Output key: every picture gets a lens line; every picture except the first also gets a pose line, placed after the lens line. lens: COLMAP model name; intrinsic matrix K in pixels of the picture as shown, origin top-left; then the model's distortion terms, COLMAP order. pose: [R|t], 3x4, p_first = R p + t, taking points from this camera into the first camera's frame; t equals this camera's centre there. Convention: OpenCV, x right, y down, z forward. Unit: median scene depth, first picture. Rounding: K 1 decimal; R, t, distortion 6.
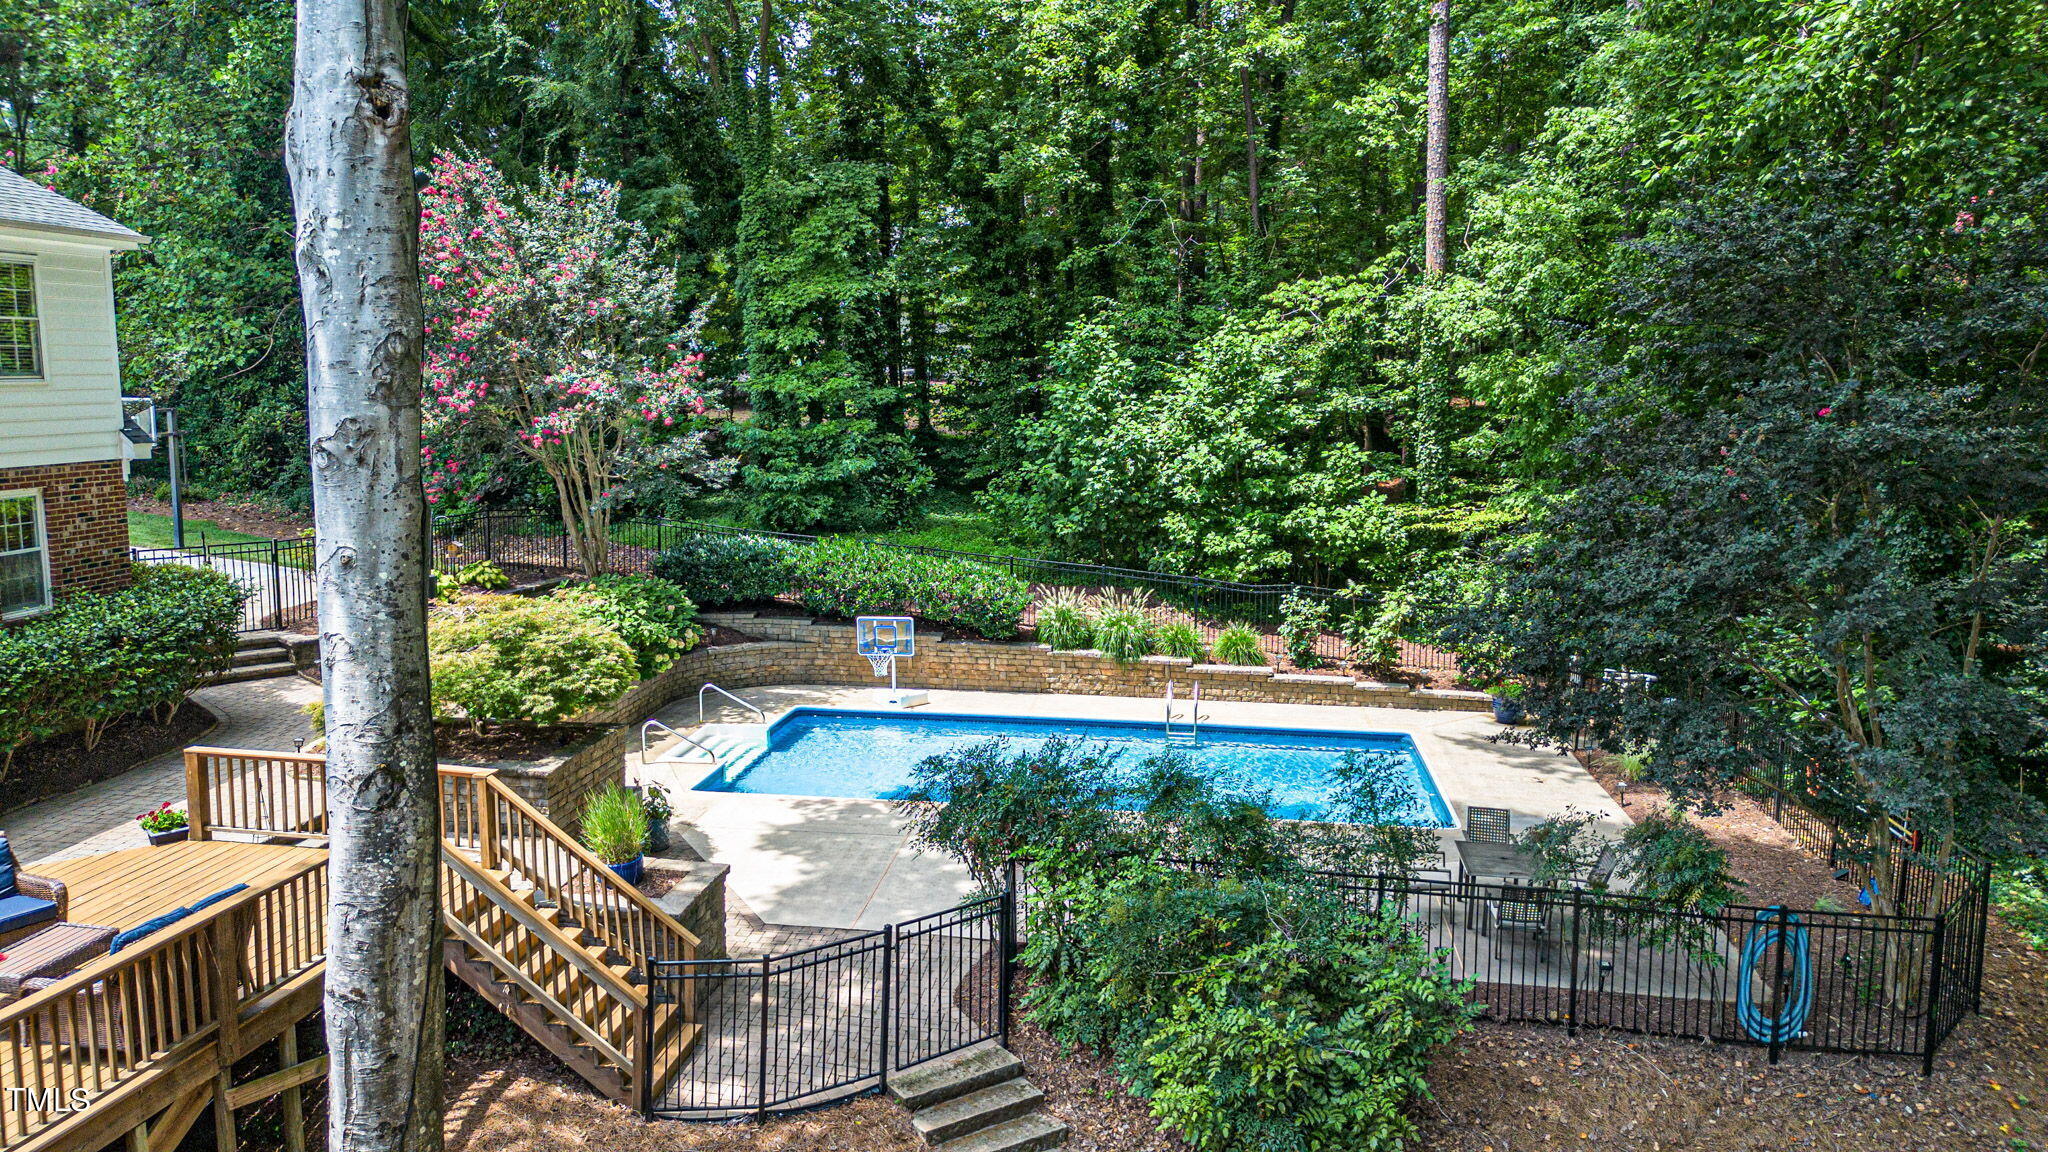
lens RADIAL K [[1546.5, 0, 1024.0], [0, 1546.5, 576.0], [0, 0, 1]] dist [0.071474, -0.000540]
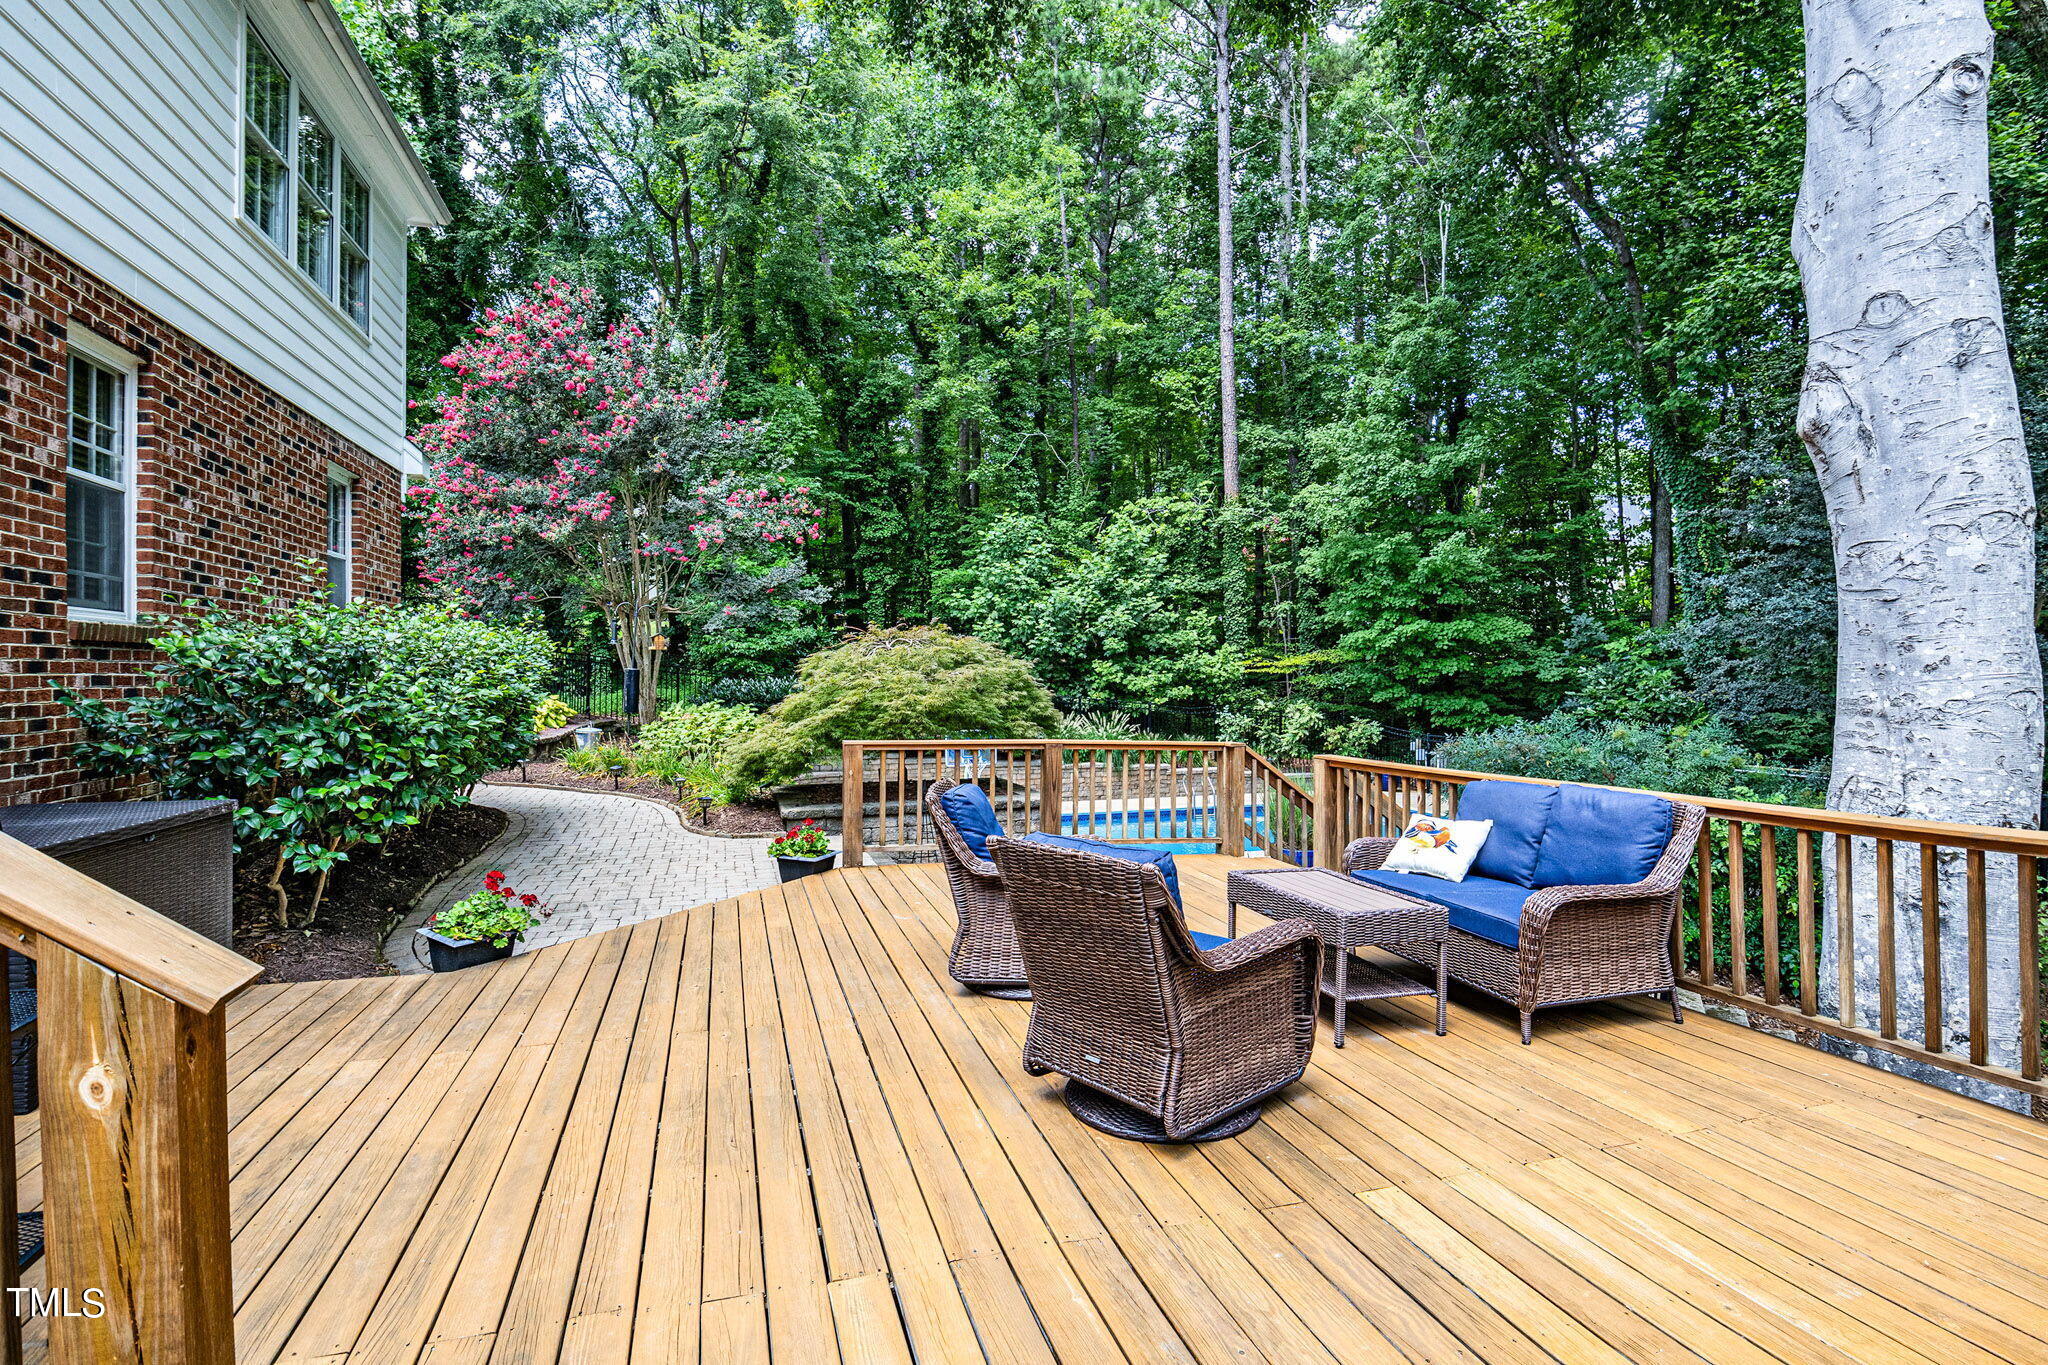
lens RADIAL K [[1021.0, 0, 1034.3], [0, 1021.0, 675.1], [0, 0, 1]] dist [-0.018462, 0.008665]
pose [[0.888817, -0.009215, 0.458170, -0.344248], [0.072930, 0.989900, -0.121569, 0.070945], [-0.452423, 0.141467, 0.880512, 0.299032]]
